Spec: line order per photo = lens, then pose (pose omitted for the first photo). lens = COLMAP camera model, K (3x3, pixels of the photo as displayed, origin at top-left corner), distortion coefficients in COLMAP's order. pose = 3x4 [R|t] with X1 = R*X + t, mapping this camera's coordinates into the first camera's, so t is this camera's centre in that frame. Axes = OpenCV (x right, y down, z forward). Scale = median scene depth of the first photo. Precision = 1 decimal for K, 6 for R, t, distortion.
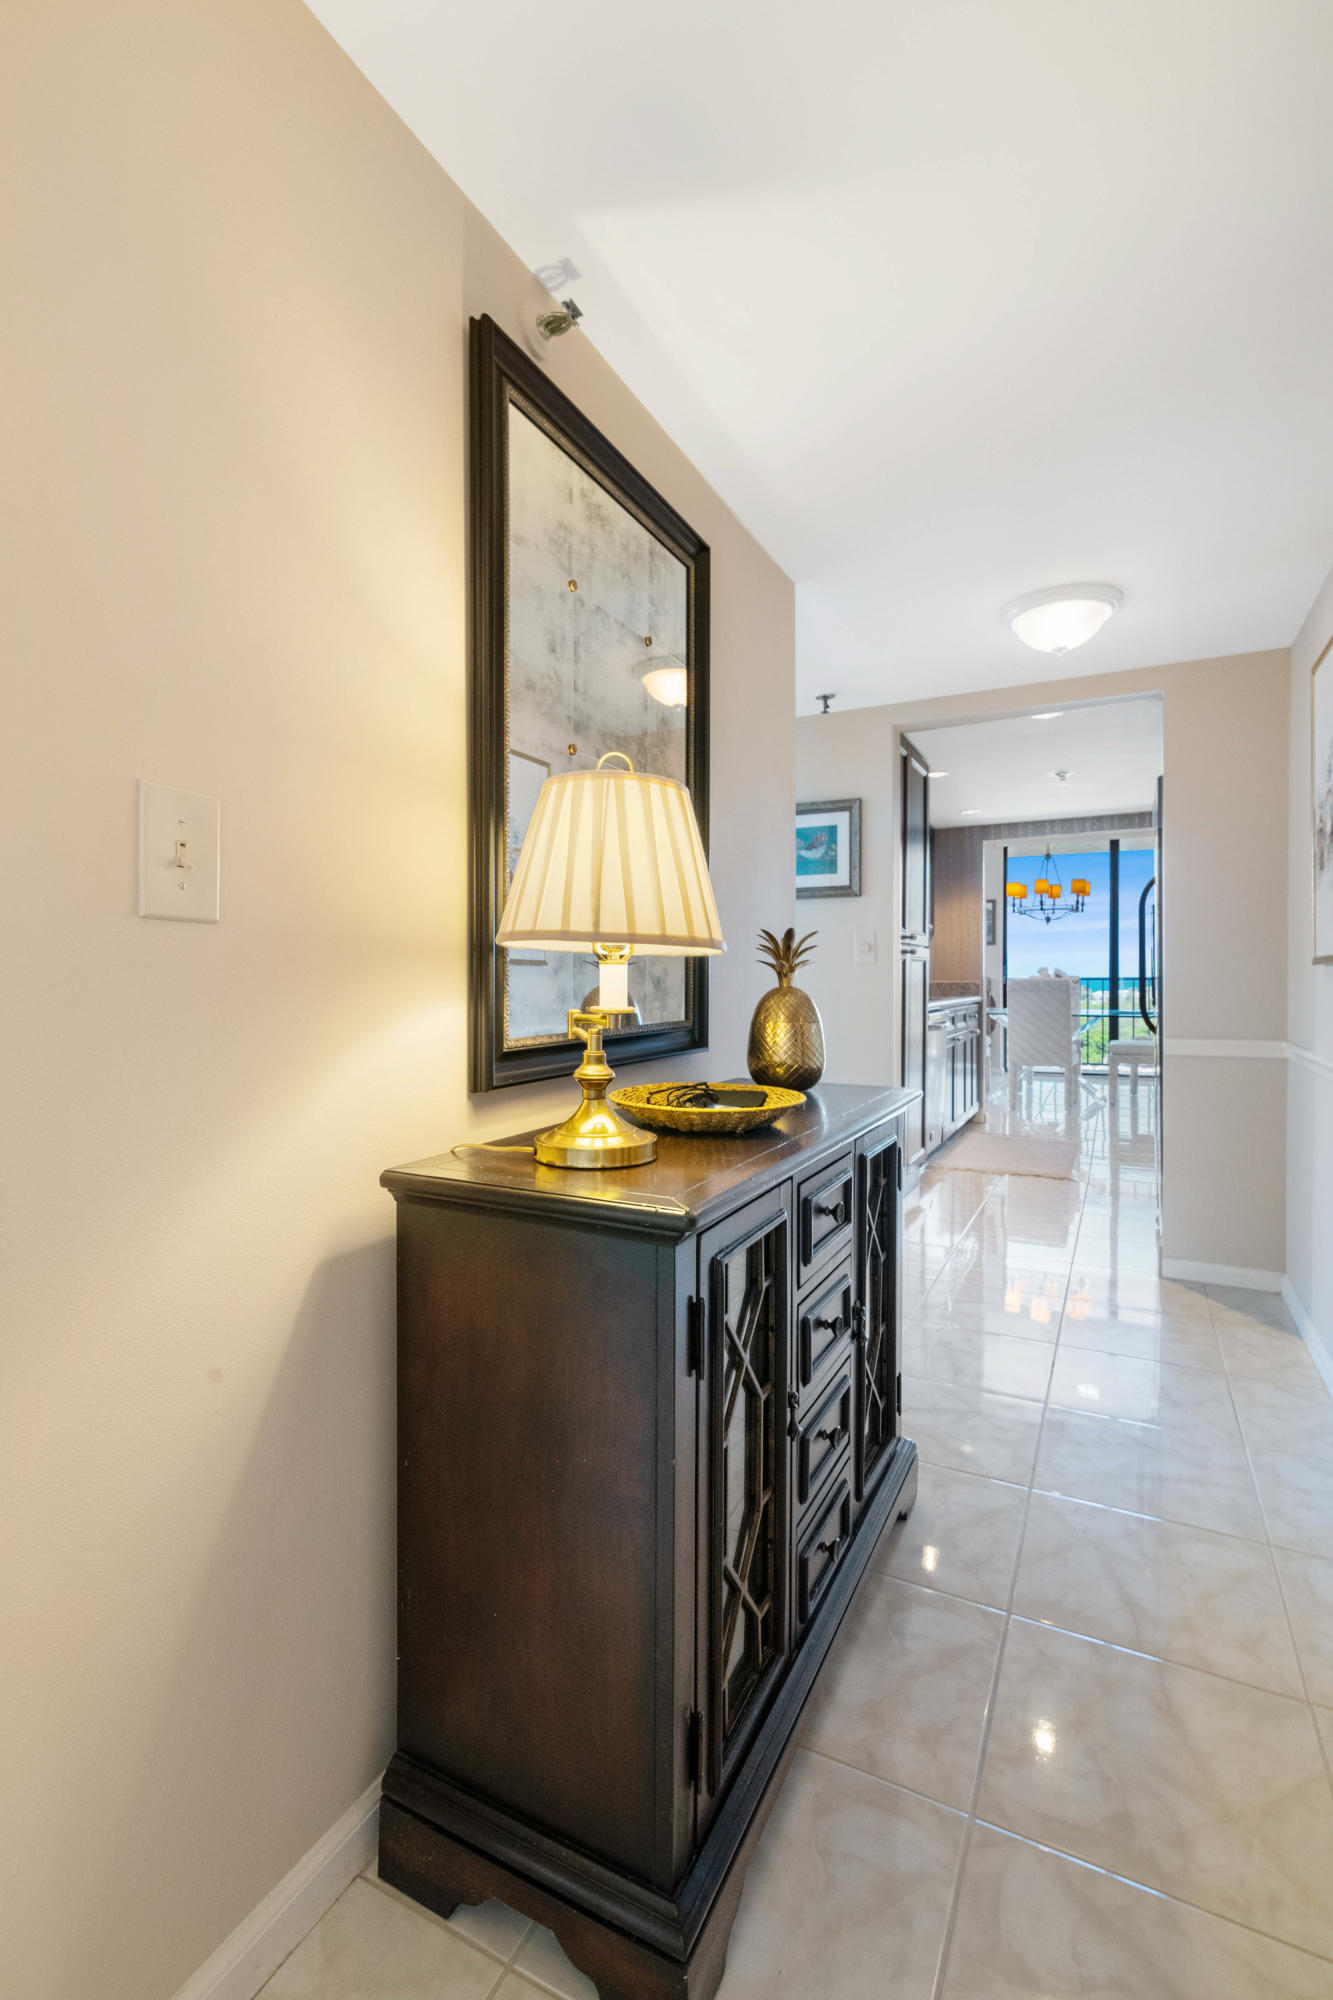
lens RADIAL K [[903.0, 0, 666.5], [0, 903.0, 1000.0], [0, 0, 1]] dist [0.001056, -0.000132]
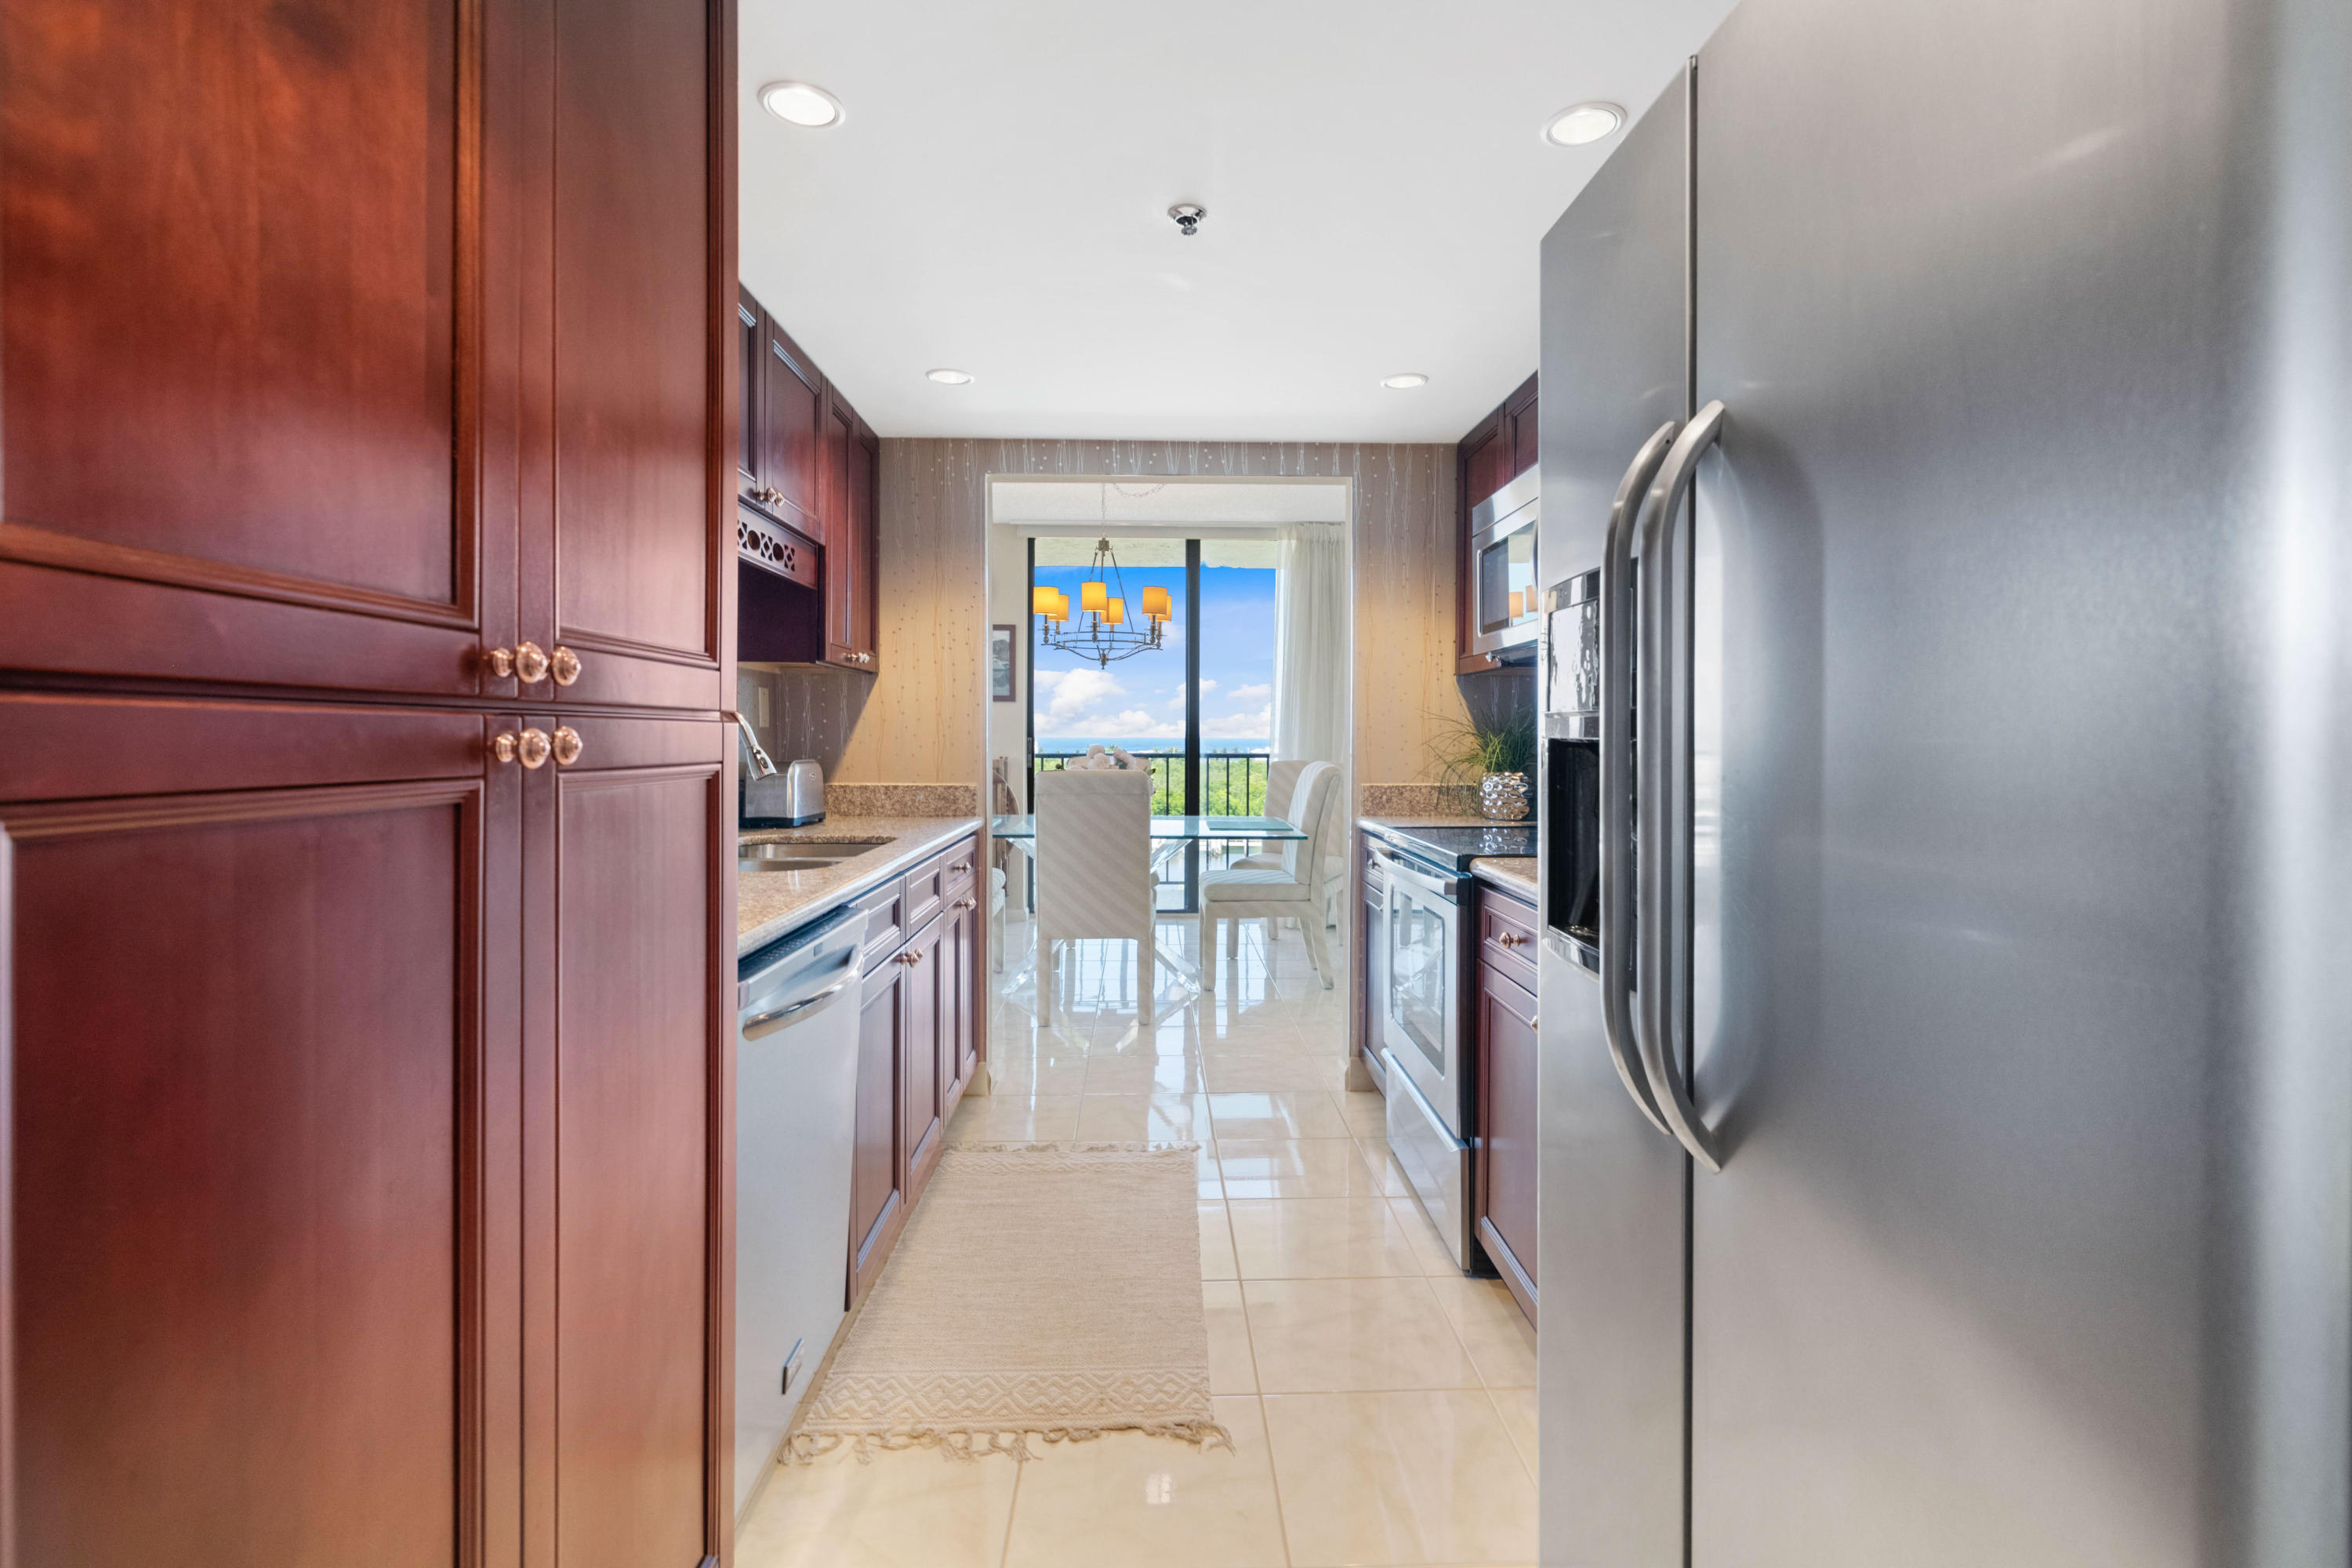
lens RADIAL K [[1081.1, 0, 1183.2], [0, 1081.1, 743.1], [0, 0, 1]] dist [0.003355, -0.000055]
pose [[0.877652, 0.005629, 0.479265, 0.149744], [0.002684, 0.999858, -0.016659, -0.026870], [-0.479290, 0.015907, 0.877512, 0.401184]]
